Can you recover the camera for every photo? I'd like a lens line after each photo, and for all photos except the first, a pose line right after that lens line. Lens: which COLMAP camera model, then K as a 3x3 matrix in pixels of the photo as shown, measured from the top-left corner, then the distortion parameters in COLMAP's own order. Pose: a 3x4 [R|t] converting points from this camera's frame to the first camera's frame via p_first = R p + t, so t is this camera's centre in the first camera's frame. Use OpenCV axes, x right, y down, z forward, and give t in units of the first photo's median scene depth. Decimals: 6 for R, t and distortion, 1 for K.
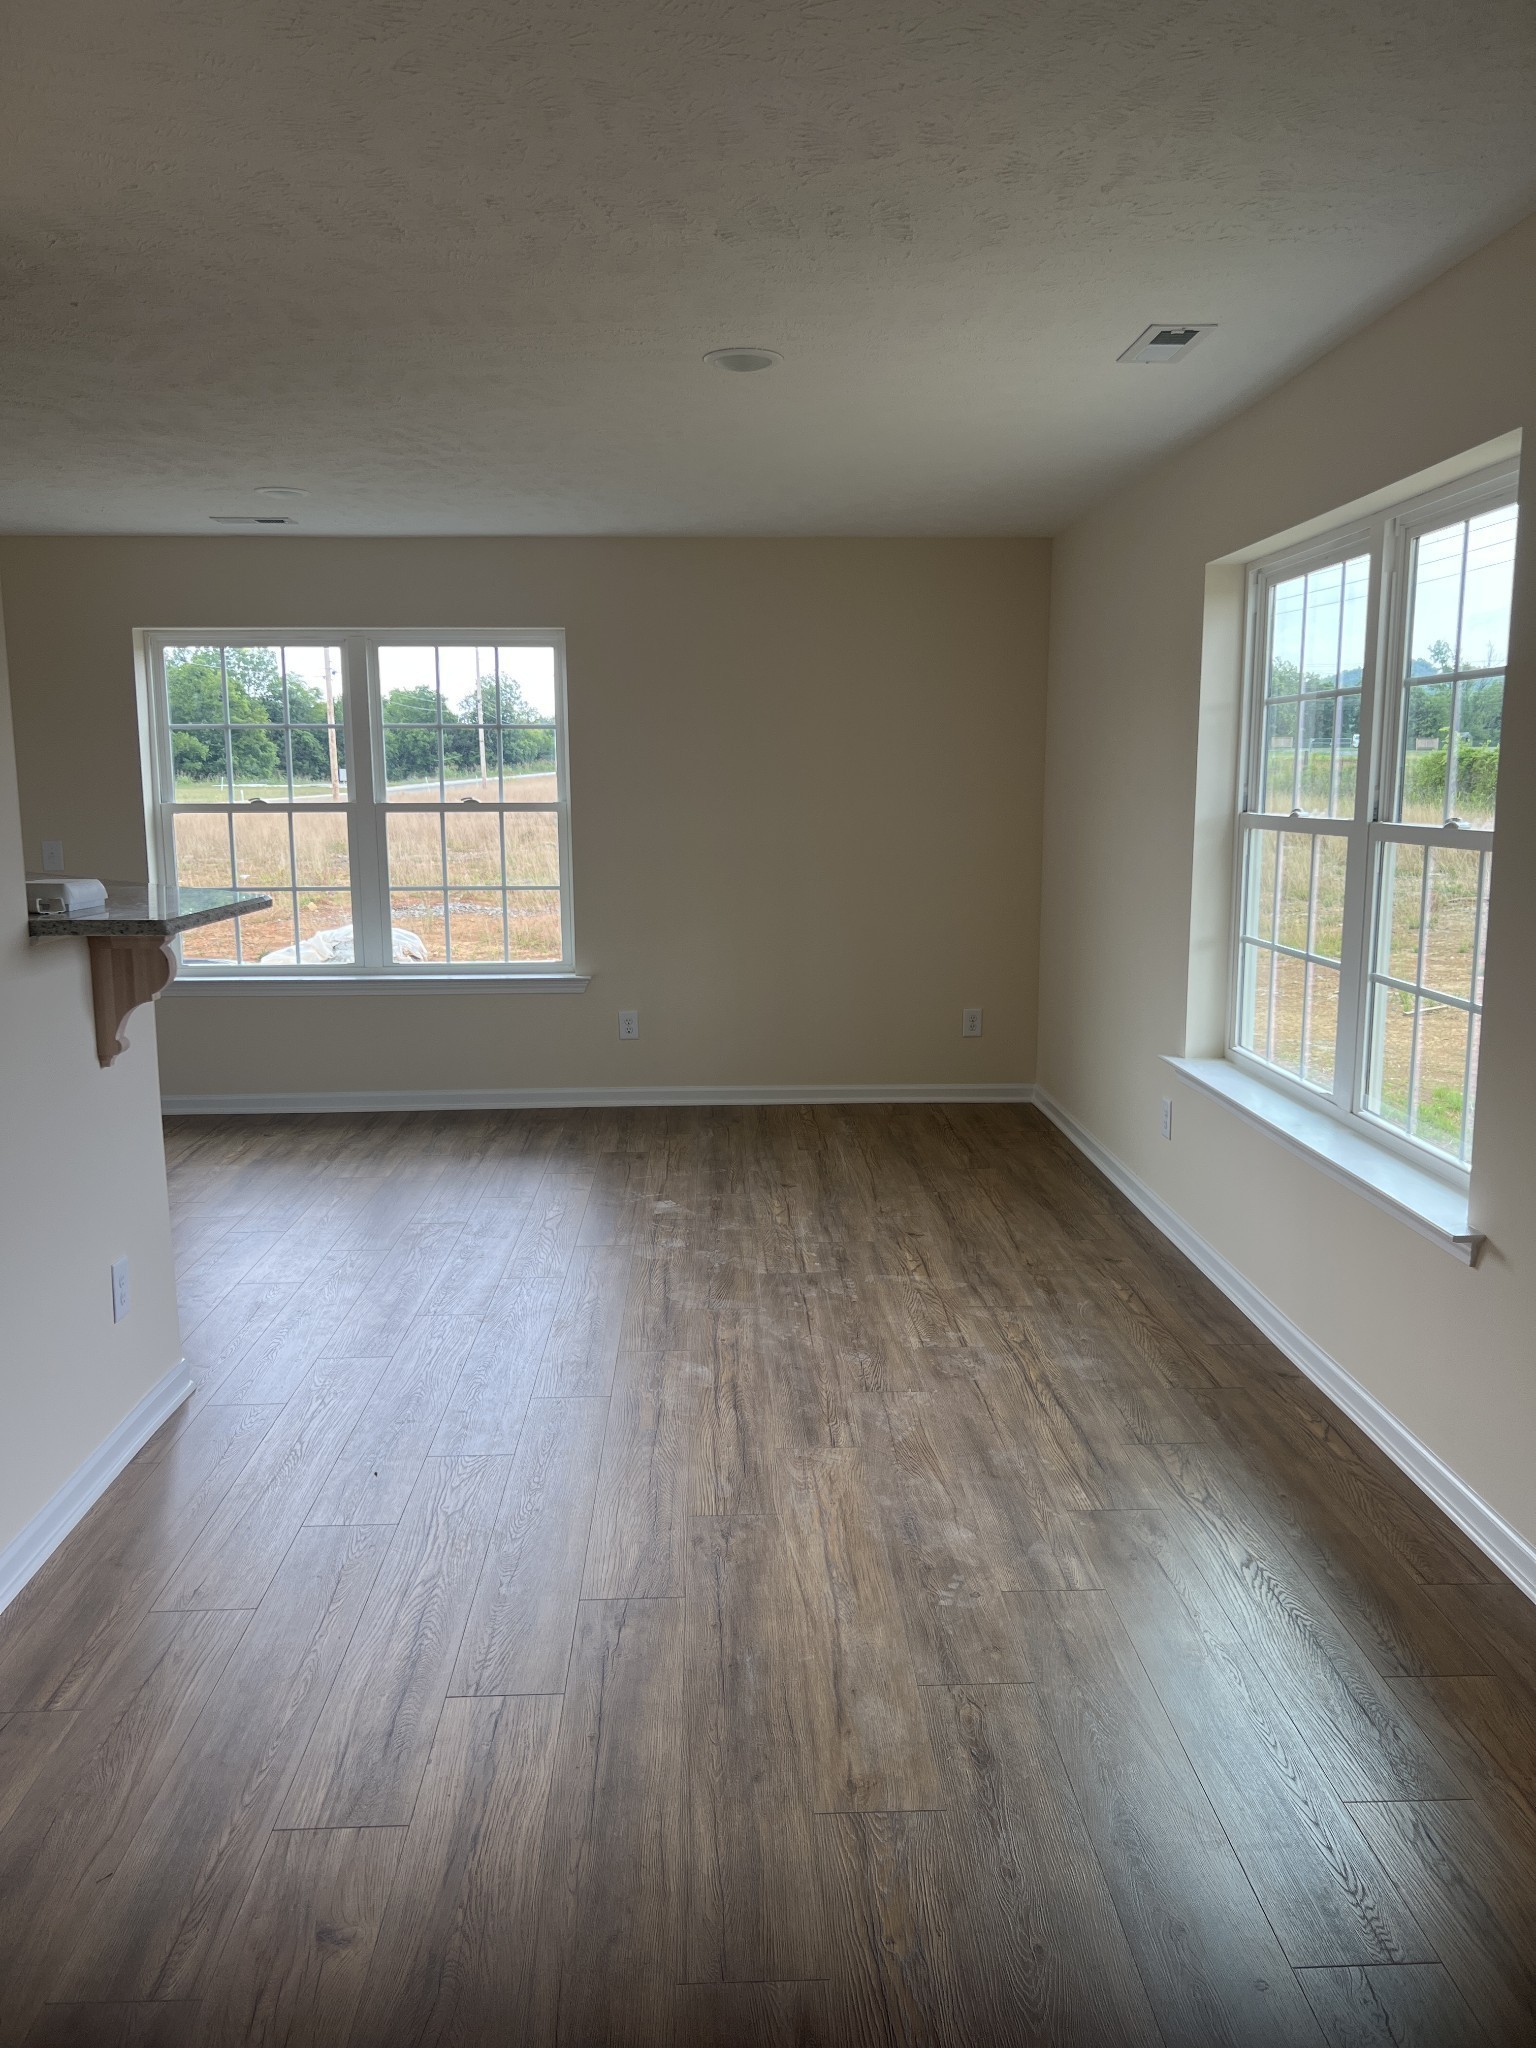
lens RADIAL K [[1500.4, 0, 768.0], [0, 1500.4, 1024.0], [0, 0, 1]] dist [0.138554, -0.243410]
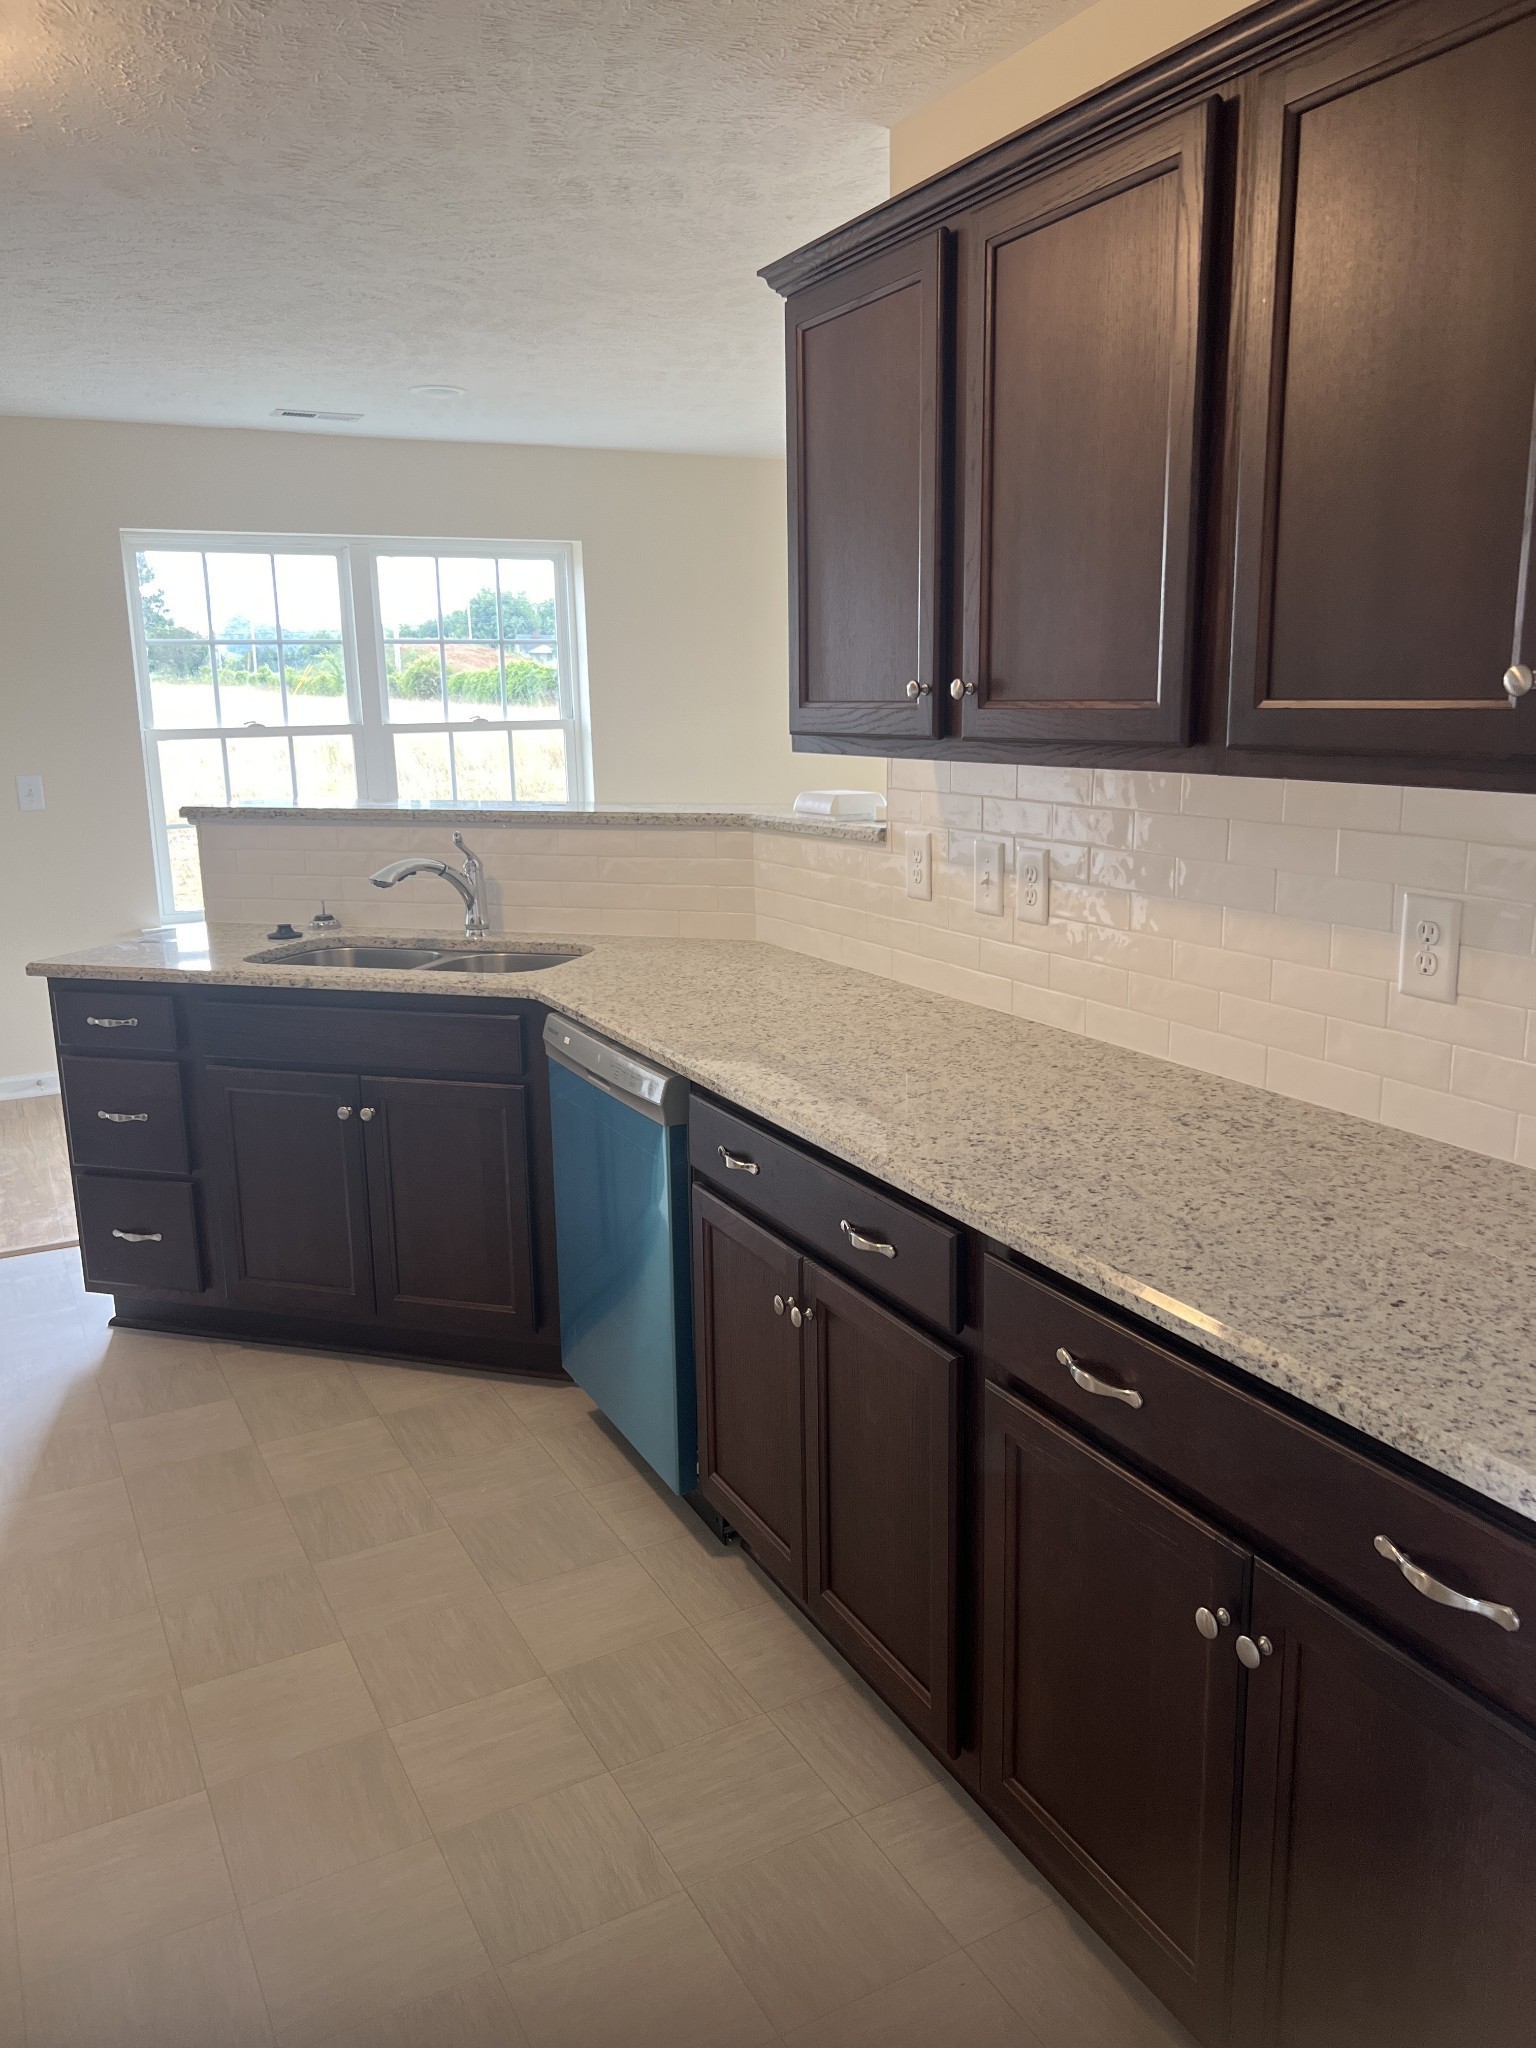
lens RADIAL K [[1500.4, 0, 768.0], [0, 1500.4, 1024.0], [0, 0, 1]] dist [0.138554, -0.243410]
pose [[0.900391, -0.107561, 0.421577, -0.462076], [0.087793, 0.993944, 0.066088, -0.001293], [-0.426132, -0.022494, 0.904381, 0.036971]]
